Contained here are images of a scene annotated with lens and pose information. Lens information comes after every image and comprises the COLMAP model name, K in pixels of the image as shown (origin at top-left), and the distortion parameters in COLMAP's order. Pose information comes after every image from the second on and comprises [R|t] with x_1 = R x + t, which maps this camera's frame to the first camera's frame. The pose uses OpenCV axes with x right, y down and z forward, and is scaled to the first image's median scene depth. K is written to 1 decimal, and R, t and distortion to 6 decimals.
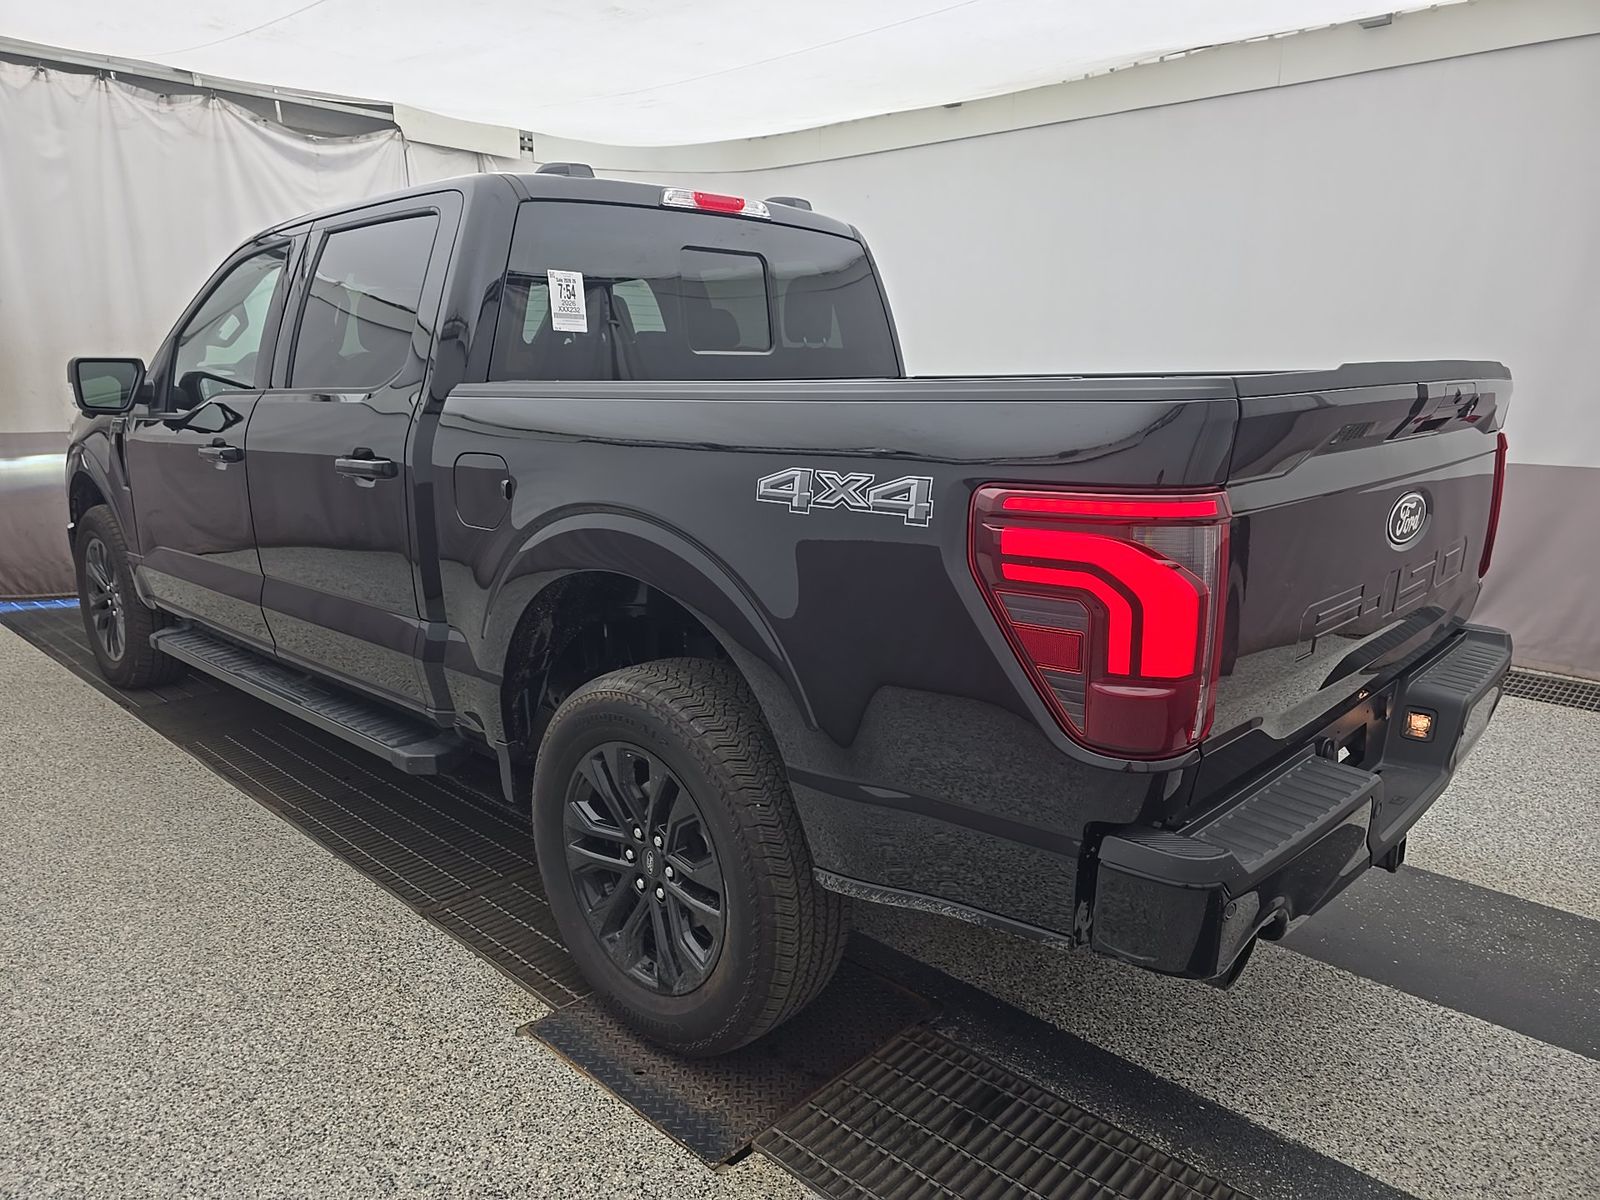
lens RADIAL K [[1077.6, 0, 791.3], [0, 1077.6, 600.6], [0, 0, 1]] dist [0.011276, -0.012389]
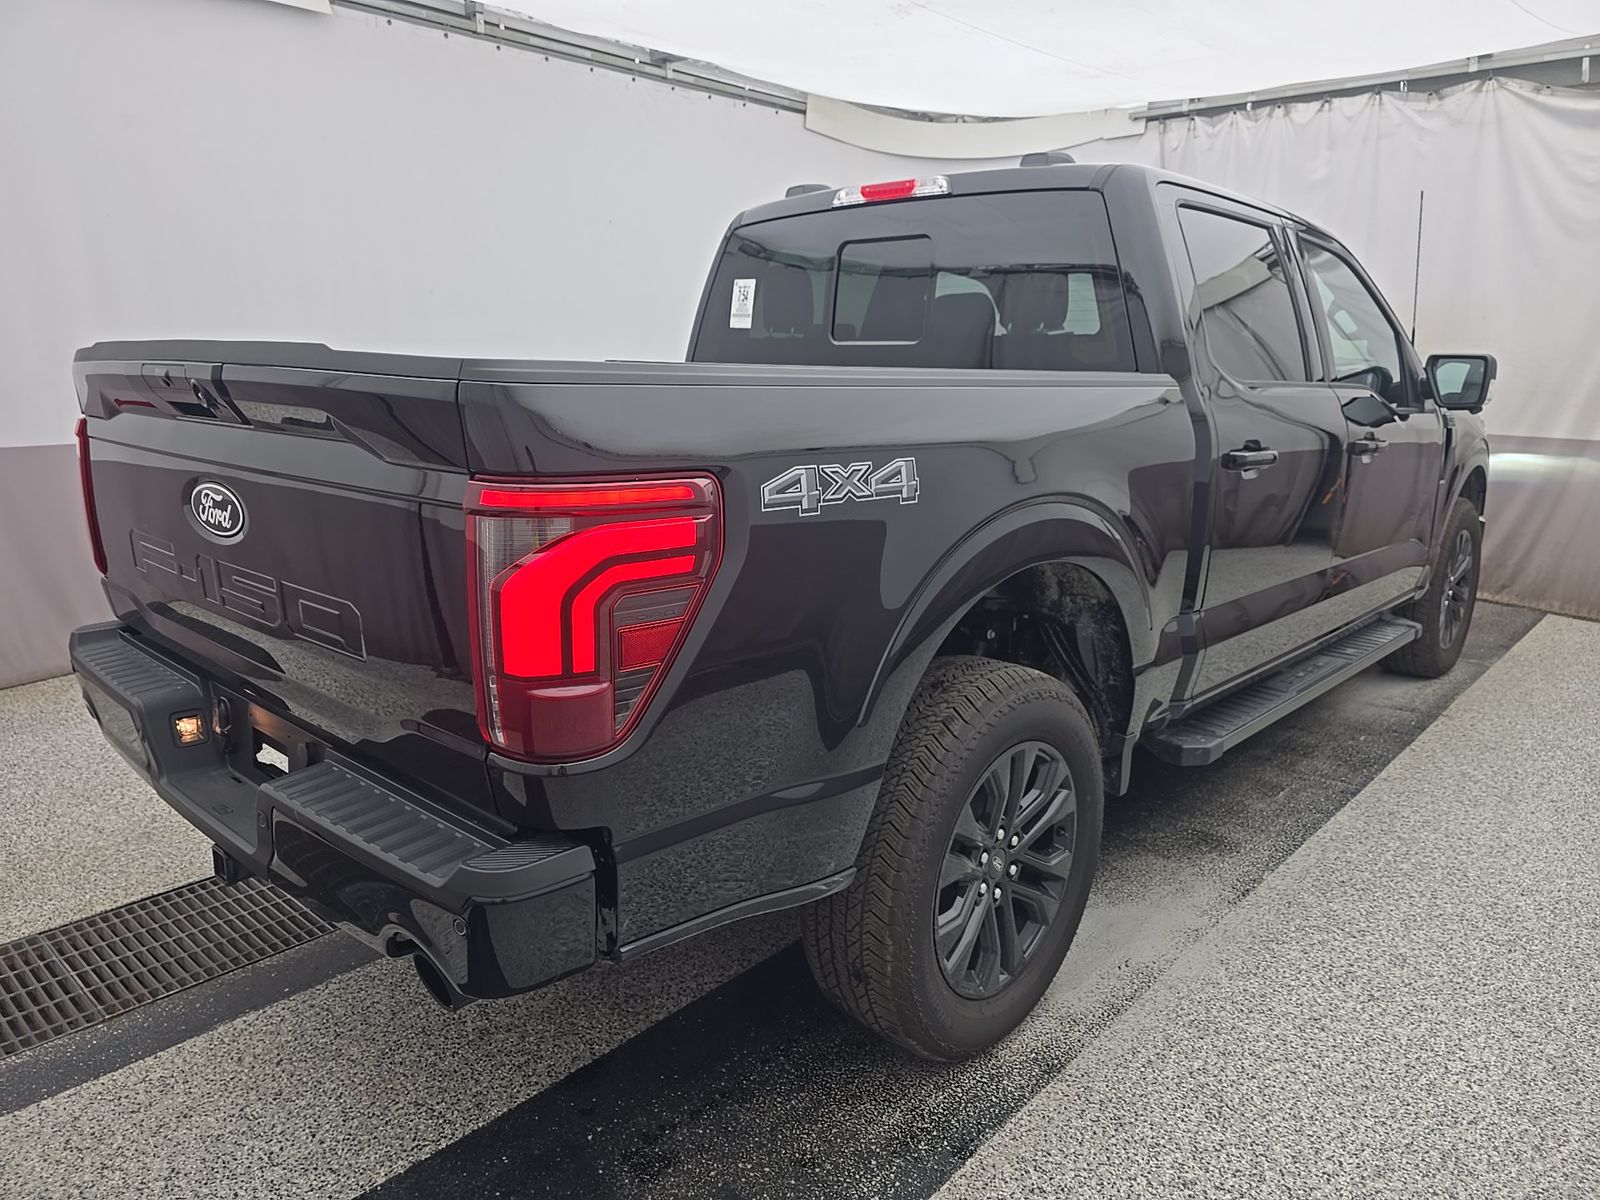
lens RADIAL K [[1077.6, 0, 788.0], [0, 1077.6, 602.2], [0, 0, 1]] dist [0.011276, -0.012389]
pose [[0.015316, 0.221691, -0.974997, 0.956505], [-0.226378, 0.950560, 0.212578, -0.196670], [0.973919, 0.217462, 0.064744, 0.911992]]
